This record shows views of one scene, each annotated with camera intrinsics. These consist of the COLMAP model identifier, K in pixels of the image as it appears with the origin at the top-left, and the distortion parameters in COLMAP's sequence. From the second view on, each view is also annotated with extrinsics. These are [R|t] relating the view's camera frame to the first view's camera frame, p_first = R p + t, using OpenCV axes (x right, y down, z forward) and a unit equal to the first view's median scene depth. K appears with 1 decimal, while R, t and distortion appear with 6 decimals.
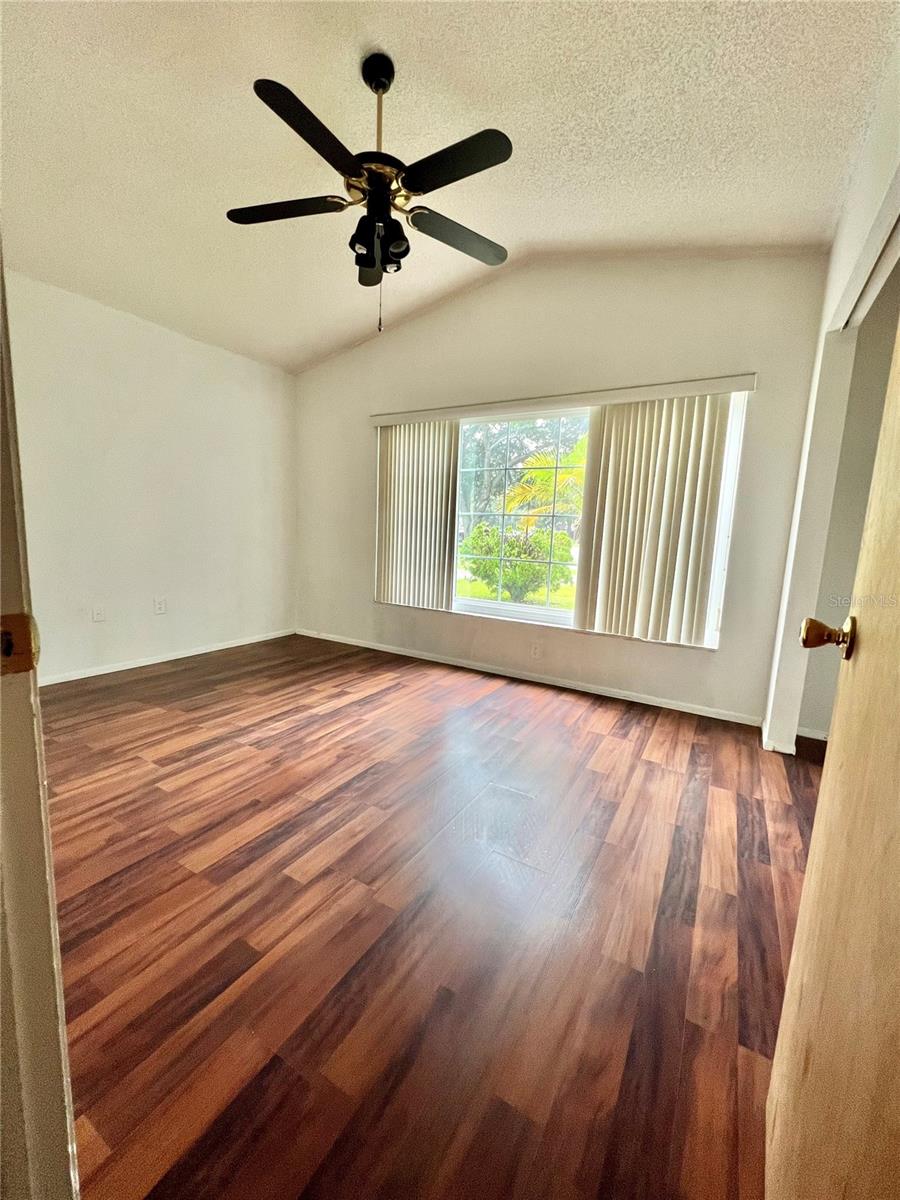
lens RADIAL K [[480.9, 0, 450.0], [0, 480.9, 600.0], [0, 0, 1]] dist [0.001103, 0.000107]
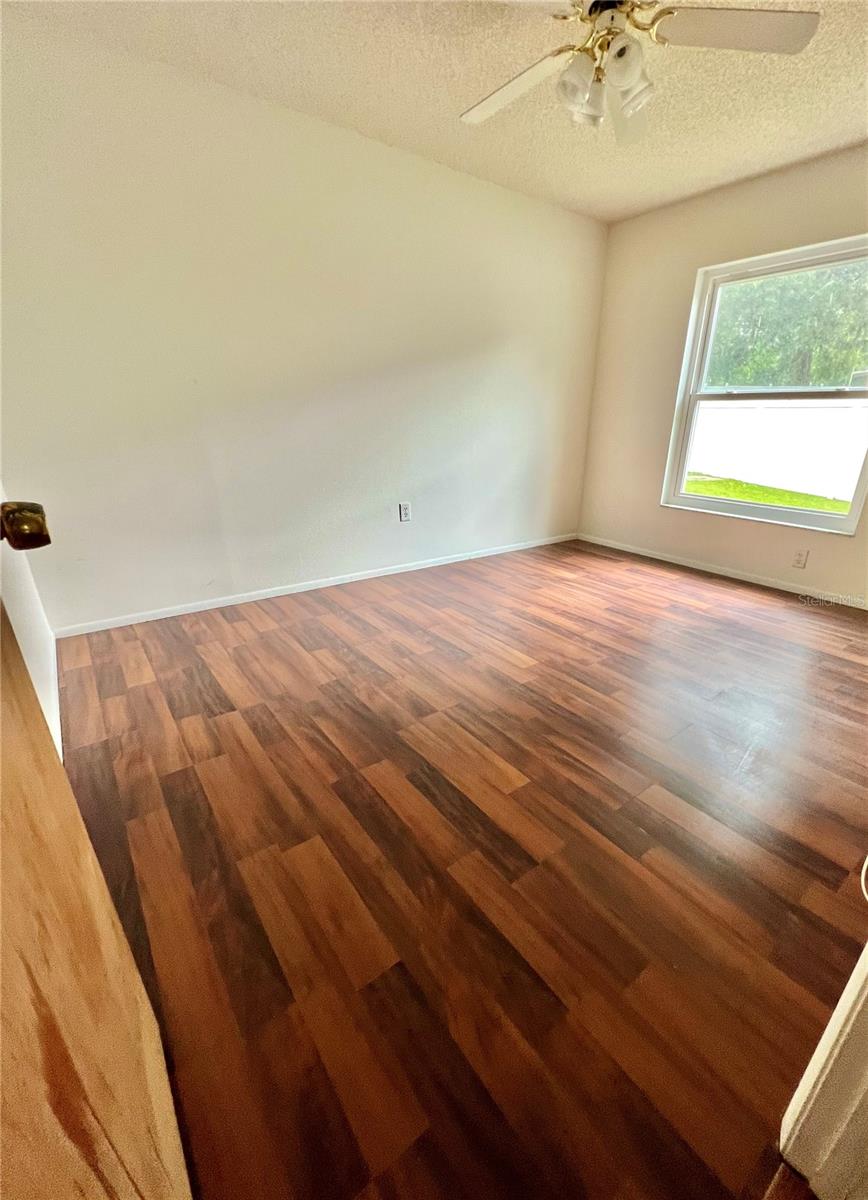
lens RADIAL K [[494.5, 0, 434.0], [0, 494.5, 600.0], [0, 0, 1]] dist [0.000067, 0.000017]
pose [[-0.393704, 0.314844, -0.863638, 0.715205], [-0.126127, 0.912128, 0.390018, -0.141699], [0.910543, 0.262479, -0.319398, 1.180078]]
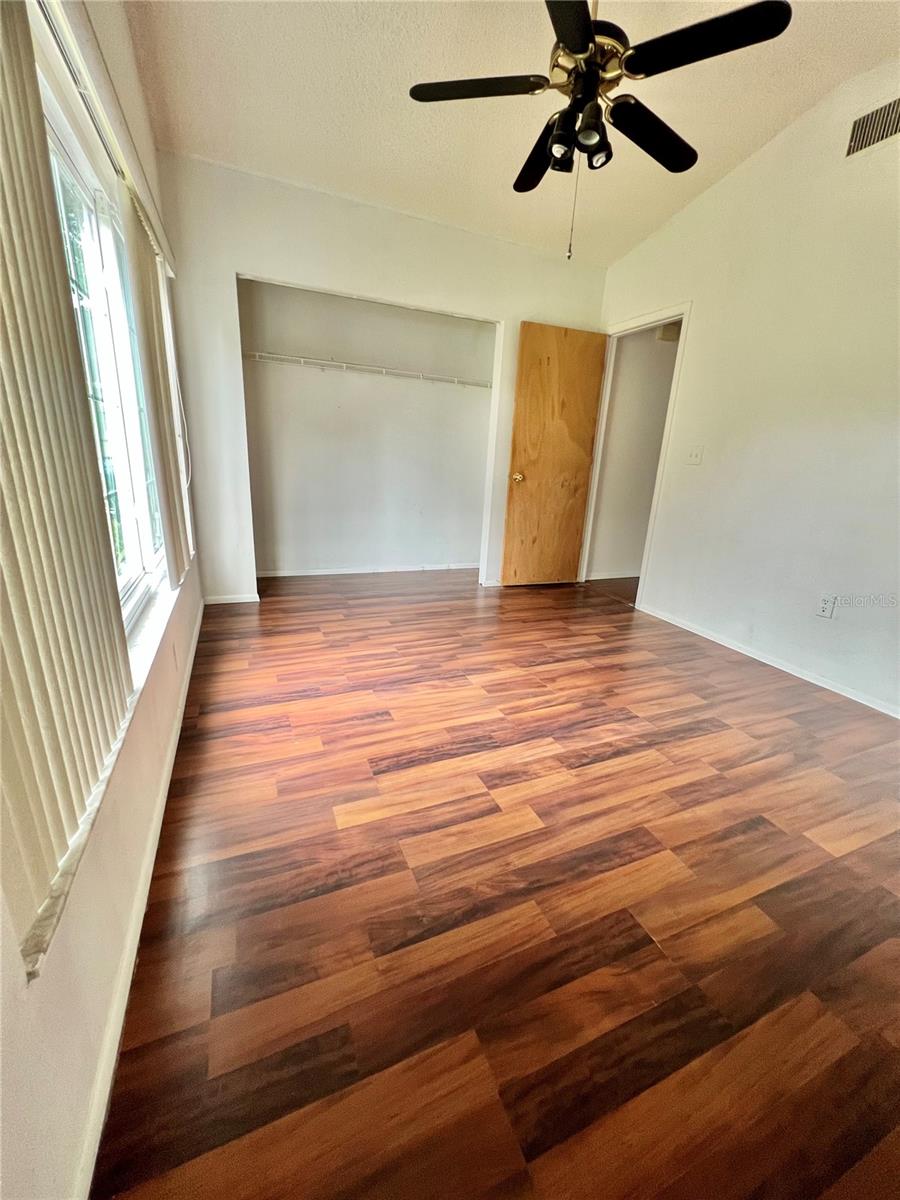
lens RADIAL K [[478.1, 0, 450.0], [0, 478.1, 600.0], [0, 0, 1]] dist [-0.000456, 0.000047]
pose [[-0.800379, -0.253357, 0.543327, -0.530967], [-0.000831, 0.906777, 0.421611, -0.273969], [-0.599494, 0.336996, -0.725975, 1.688521]]
